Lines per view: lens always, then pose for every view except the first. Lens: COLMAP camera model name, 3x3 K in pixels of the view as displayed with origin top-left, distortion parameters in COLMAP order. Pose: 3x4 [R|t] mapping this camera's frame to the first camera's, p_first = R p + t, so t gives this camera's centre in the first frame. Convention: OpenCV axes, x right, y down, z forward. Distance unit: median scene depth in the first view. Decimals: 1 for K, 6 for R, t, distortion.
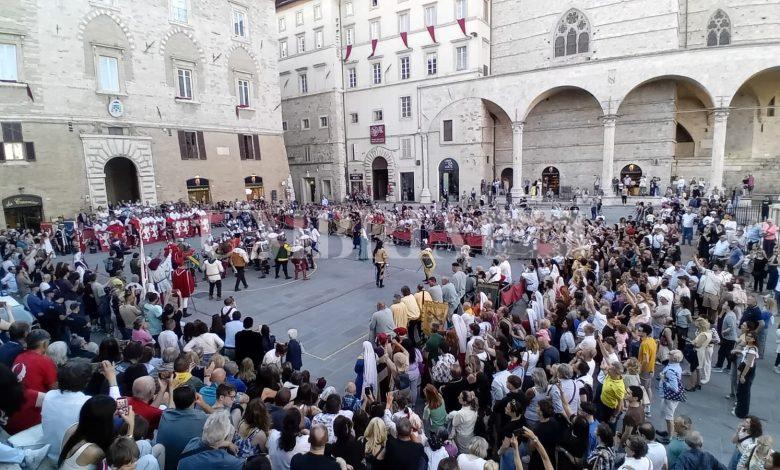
lens RADIAL K [[418.3, 0, 390.0], [0, 418.3, 235.0], [0, 0, 1]] dist [0.017272, -0.056558]
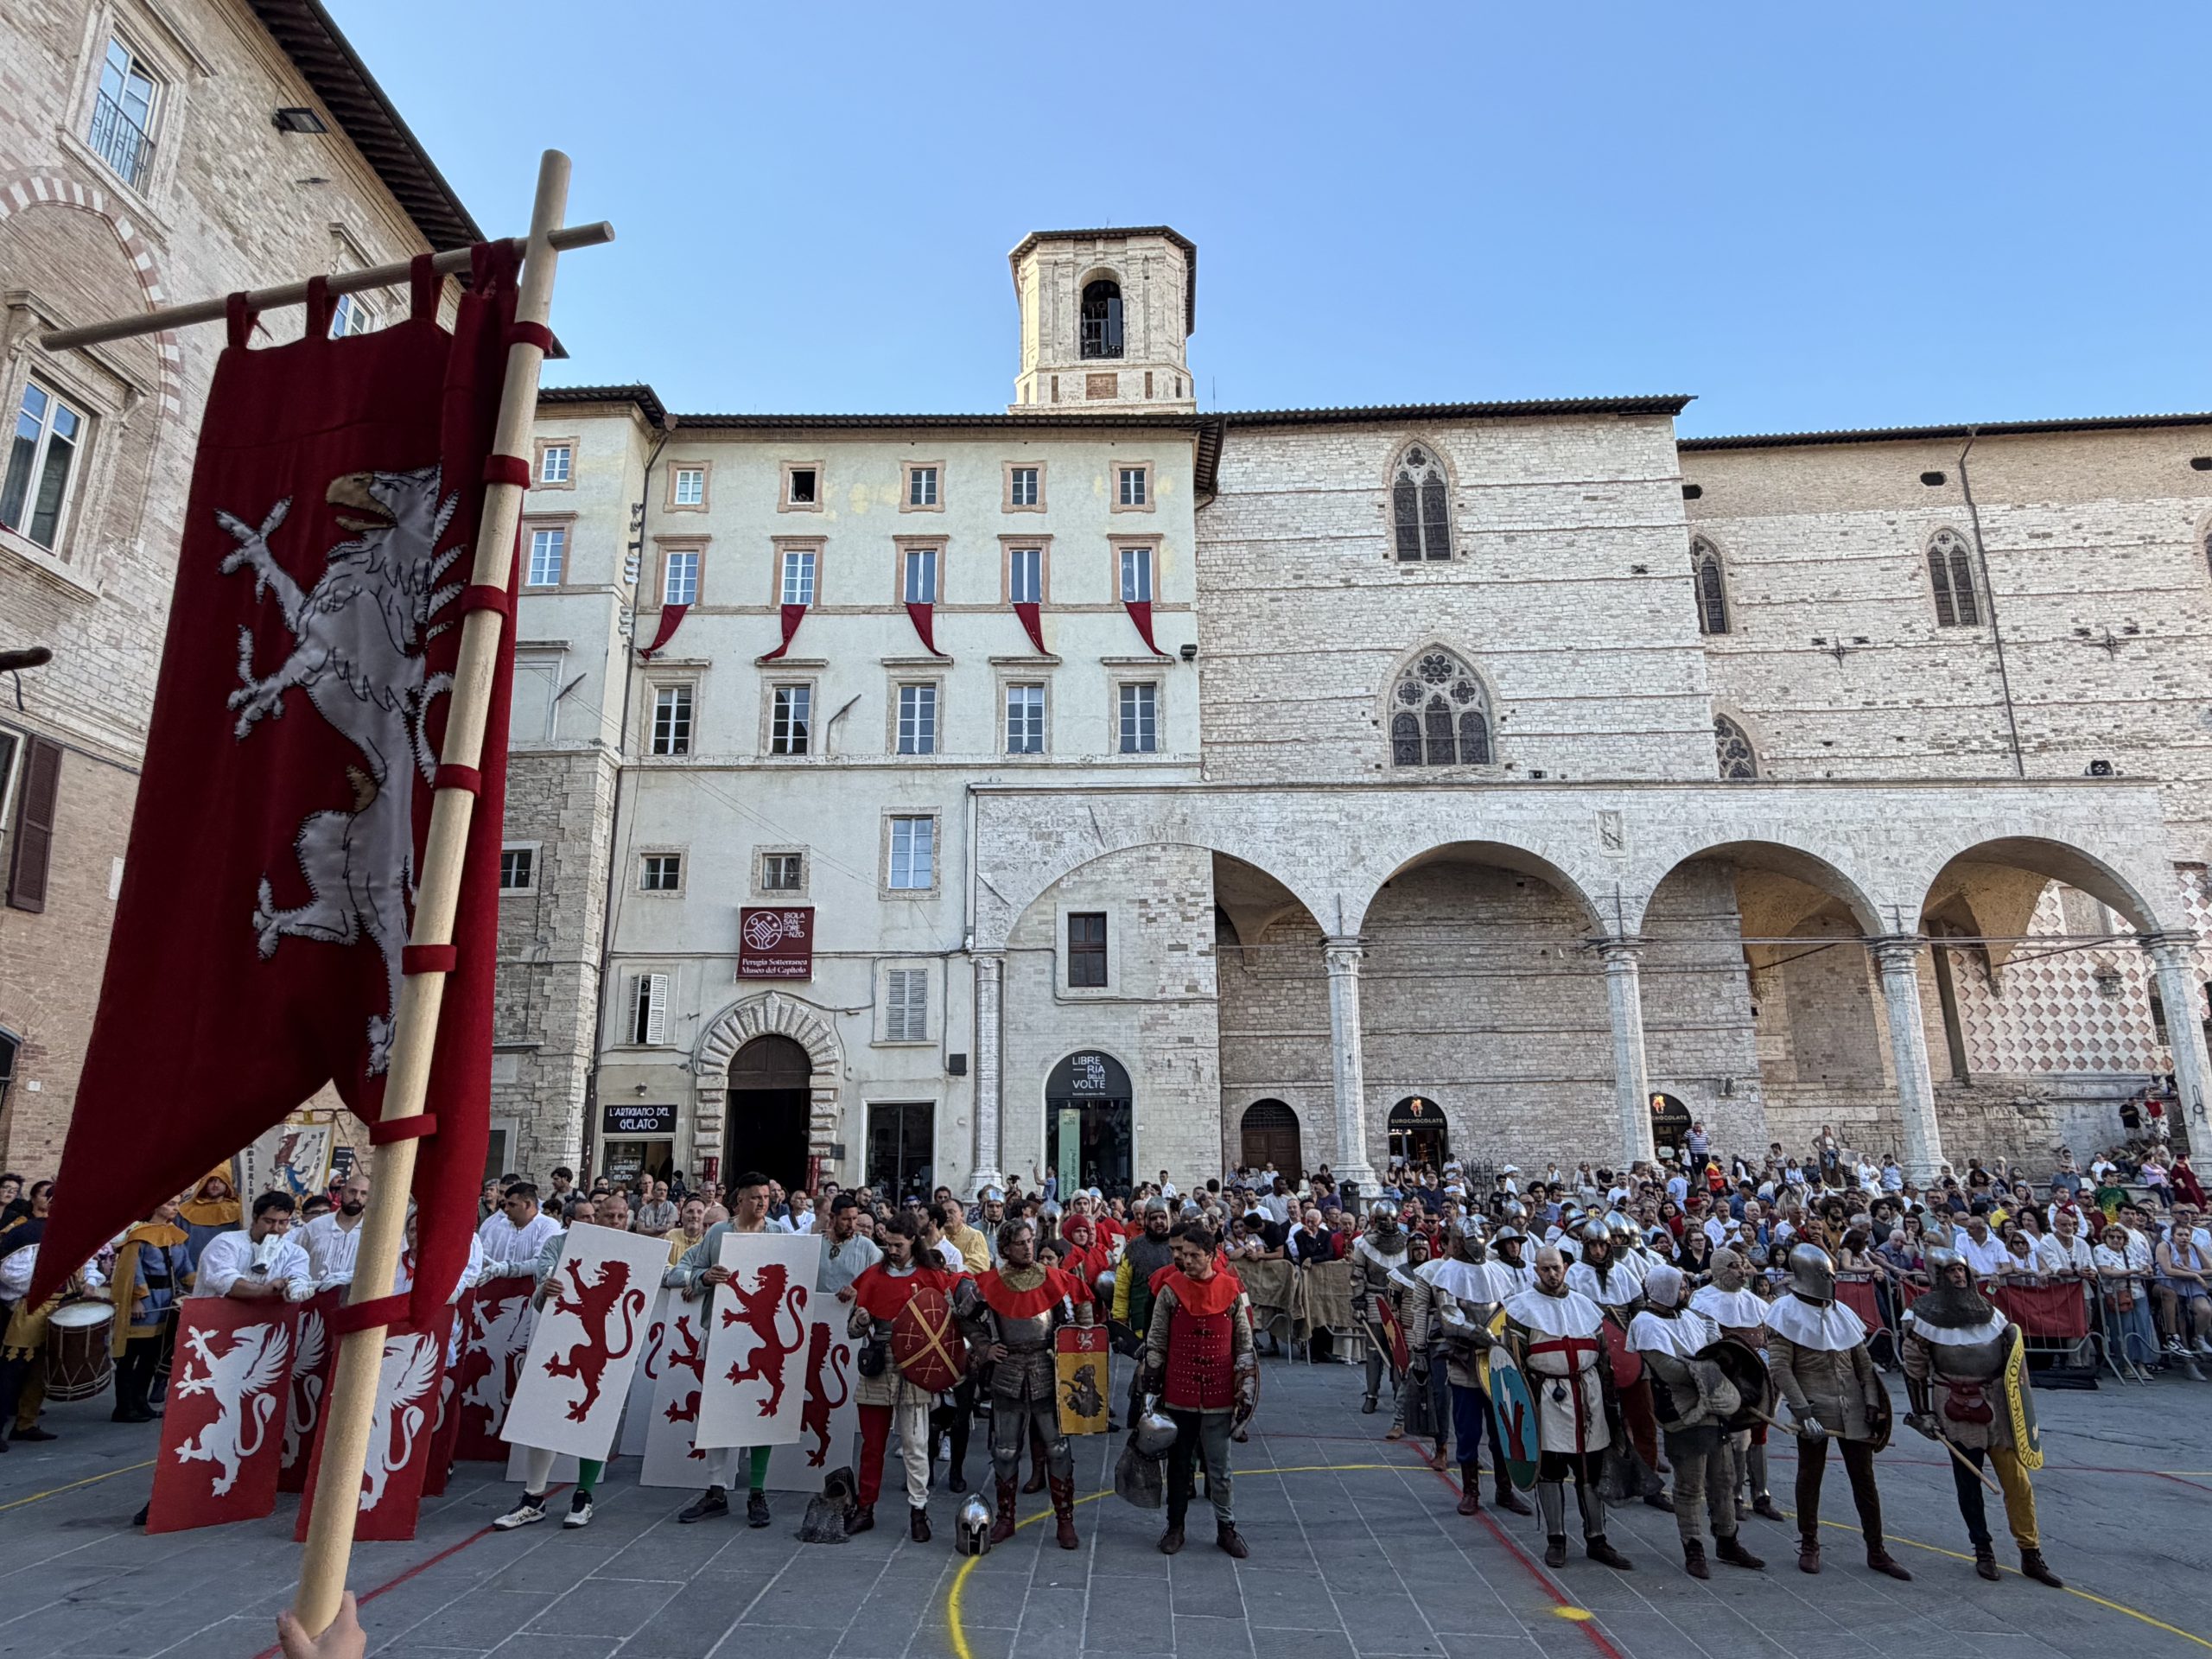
lens RADIAL K [[1286.4, 0, 1106.0], [0, 1286.4, 829.5], [0, 0, 1]] dist [-0.004958, 0.000054]
pose [[0.837906, 0.160324, 0.521737, -0.298468], [0.068495, 0.917445, -0.391923, 0.005918], [-0.541500, 0.364131, 0.757751, 0.338000]]
